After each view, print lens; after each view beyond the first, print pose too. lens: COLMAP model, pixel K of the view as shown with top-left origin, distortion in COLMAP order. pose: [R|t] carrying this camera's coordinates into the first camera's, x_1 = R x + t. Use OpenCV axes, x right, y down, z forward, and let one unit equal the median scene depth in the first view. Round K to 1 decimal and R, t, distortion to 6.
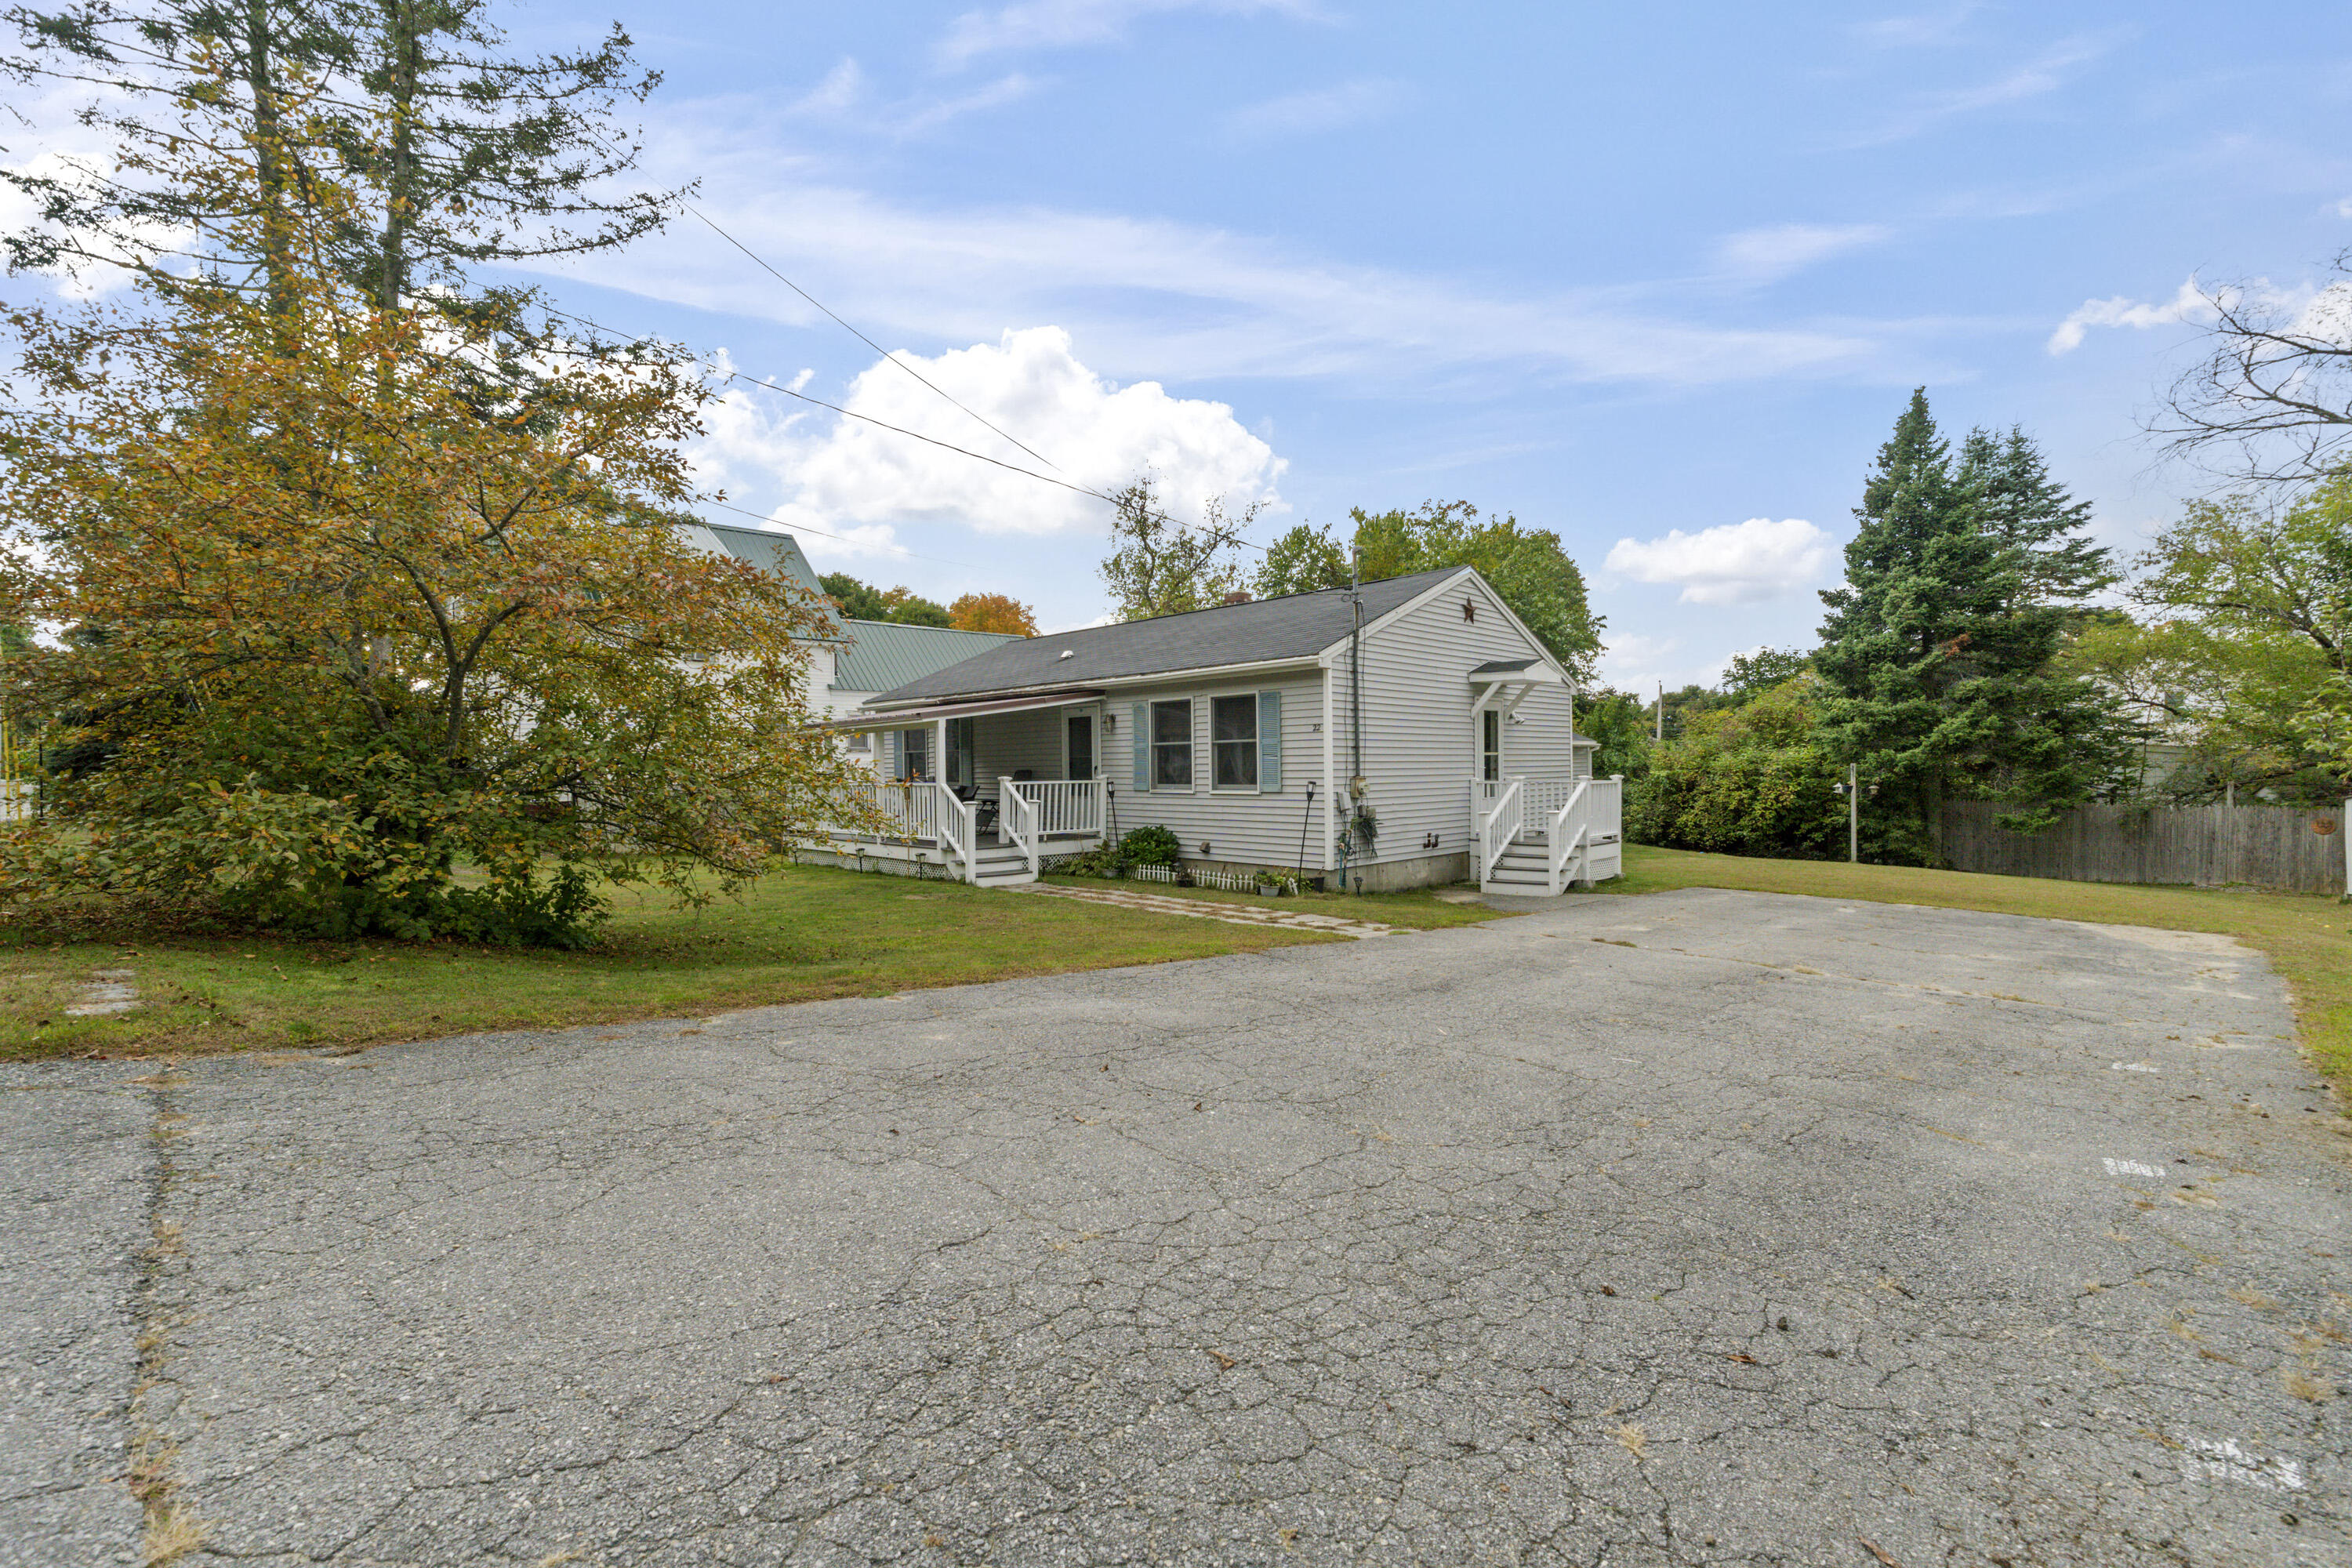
lens RADIAL K [[970.5, 0, 1176.0], [0, 970.5, 784.0], [0, 0, 1]] dist [0.023918, 0.000011]
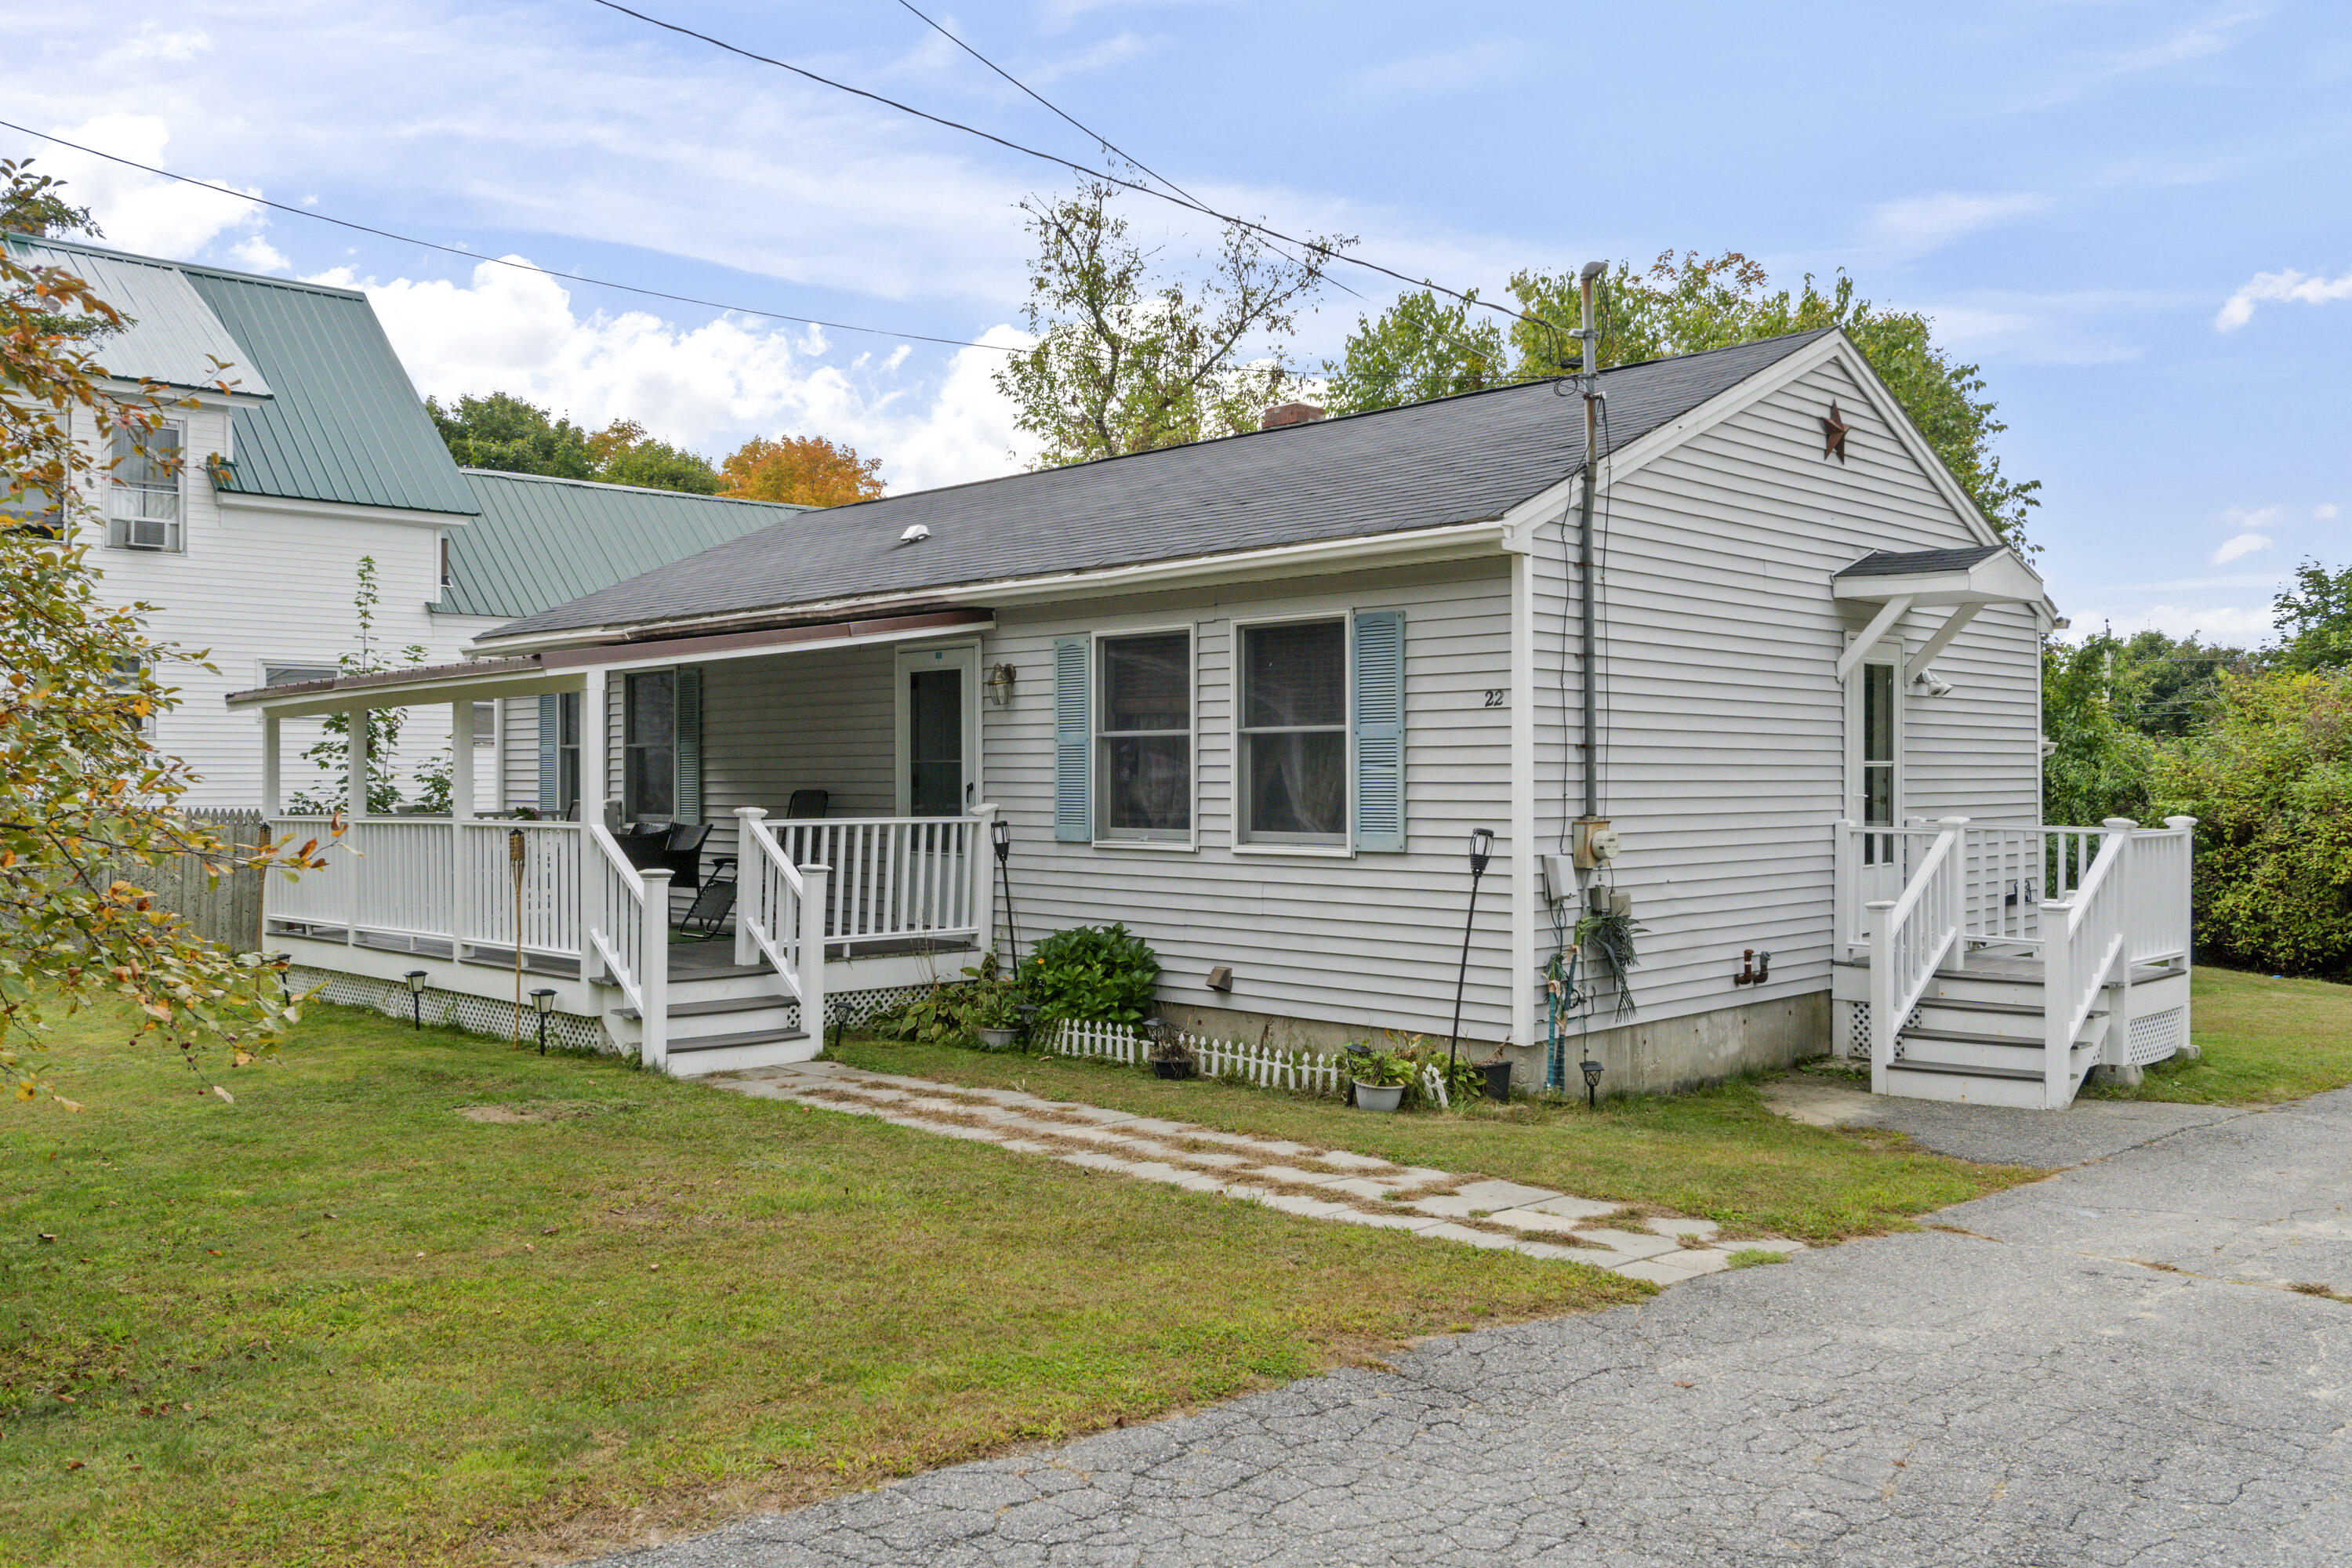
lens RADIAL K [[1837.1, 0, 1176.0], [0, 1837.1, 784.0], [0, 0, 1]] dist [0.003825, 0.007300]
pose [[0.999925, 0.008865, 0.008461, 0.003014], [-0.008746, 0.999865, -0.013927, -0.008285], [-0.008584, 0.013852, 0.999867, 0.191455]]
